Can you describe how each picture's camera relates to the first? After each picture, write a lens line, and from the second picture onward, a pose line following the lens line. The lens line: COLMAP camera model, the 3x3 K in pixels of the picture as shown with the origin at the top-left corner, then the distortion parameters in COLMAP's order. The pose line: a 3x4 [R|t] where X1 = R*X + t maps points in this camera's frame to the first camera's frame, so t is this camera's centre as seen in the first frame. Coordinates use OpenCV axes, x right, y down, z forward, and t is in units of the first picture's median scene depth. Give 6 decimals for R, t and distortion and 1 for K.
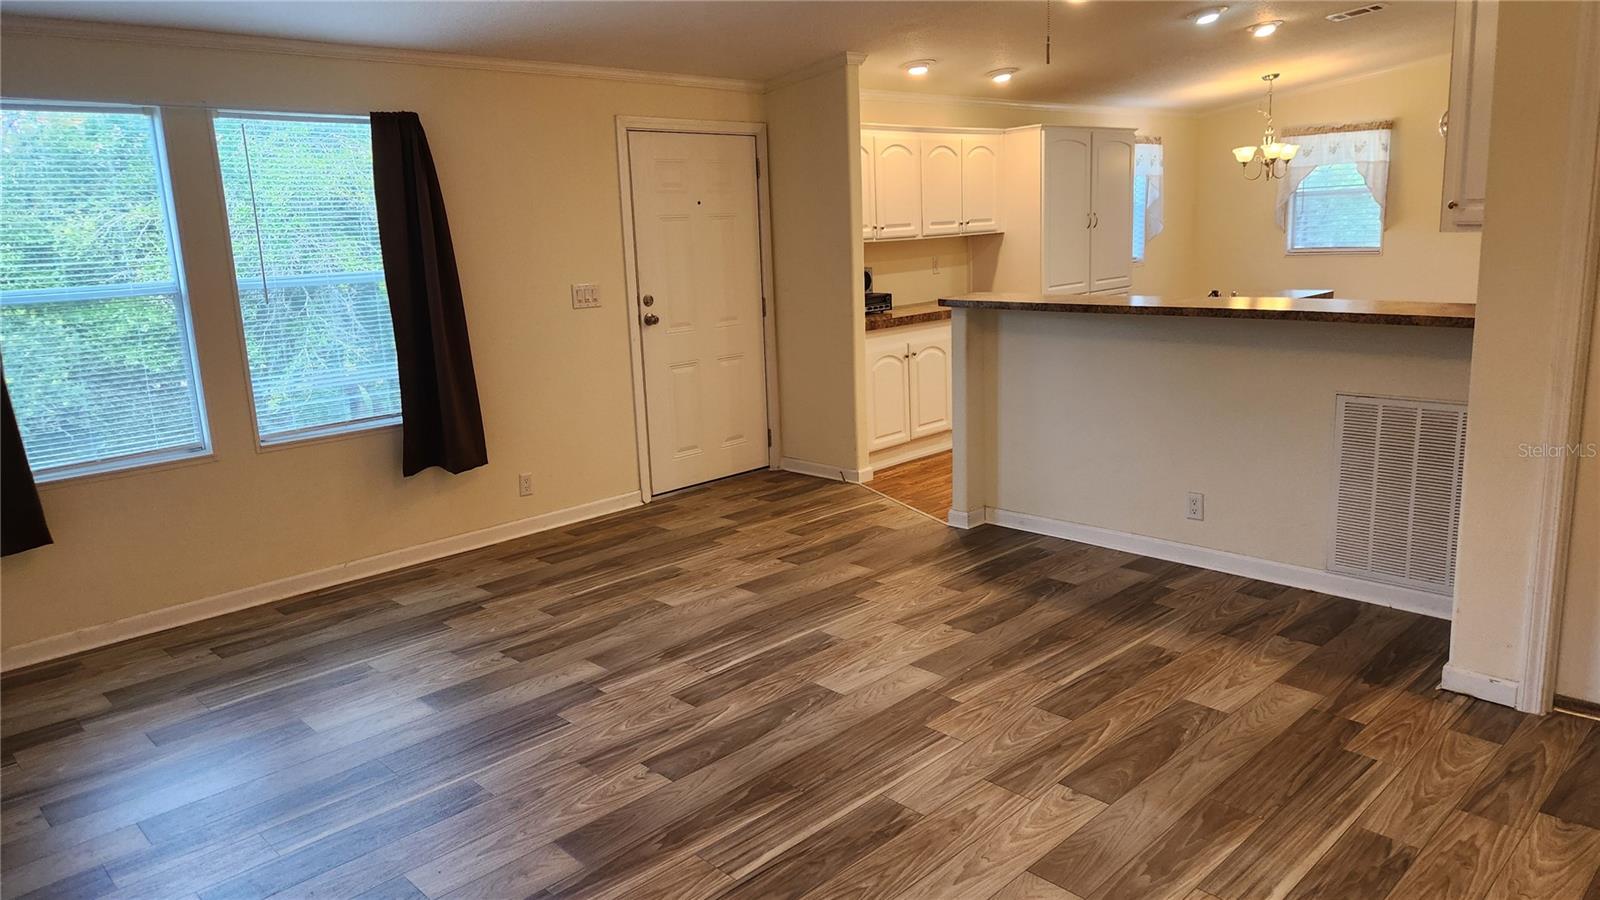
lens RADIAL K [[1070.9, 0, 794.2], [0, 1070.9, 430.1], [0, 0, 1]] dist [0.096511, -0.096680]
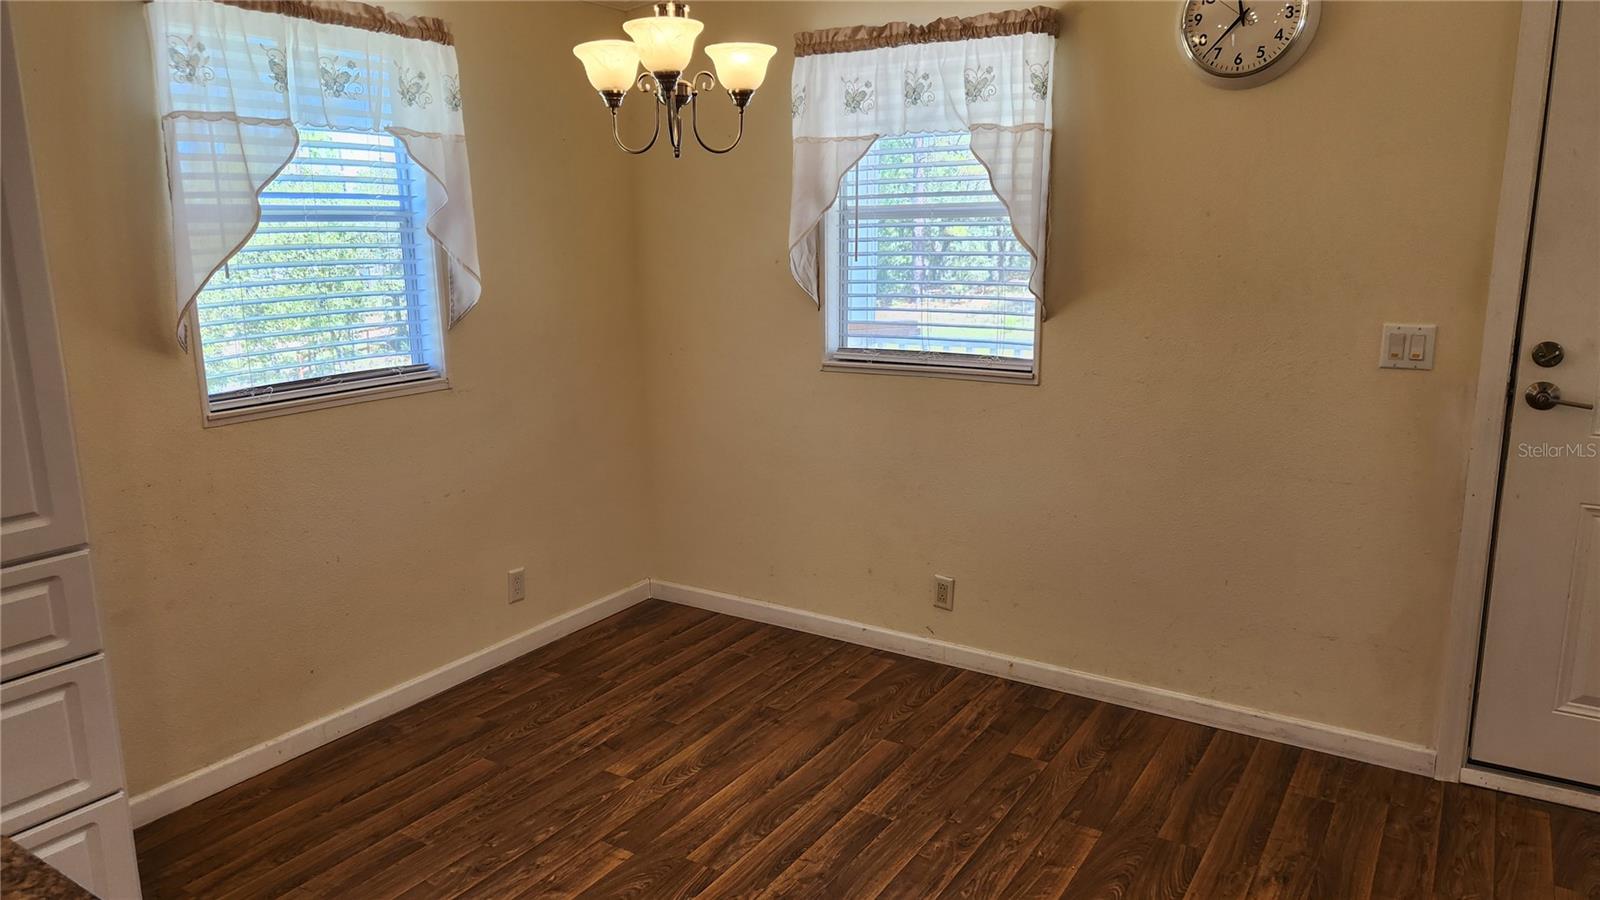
lens RADIAL K [[1076.7, 0, 800.0], [0, 1076.7, 450.0], [0, 0, 1]] dist [0.091073, -0.095063]
pose [[0.969620, -0.016330, 0.244071, 0.757281], [0.015370, 0.999865, 0.005837, -0.290091], [-0.244133, -0.001909, 0.969740, 1.361672]]
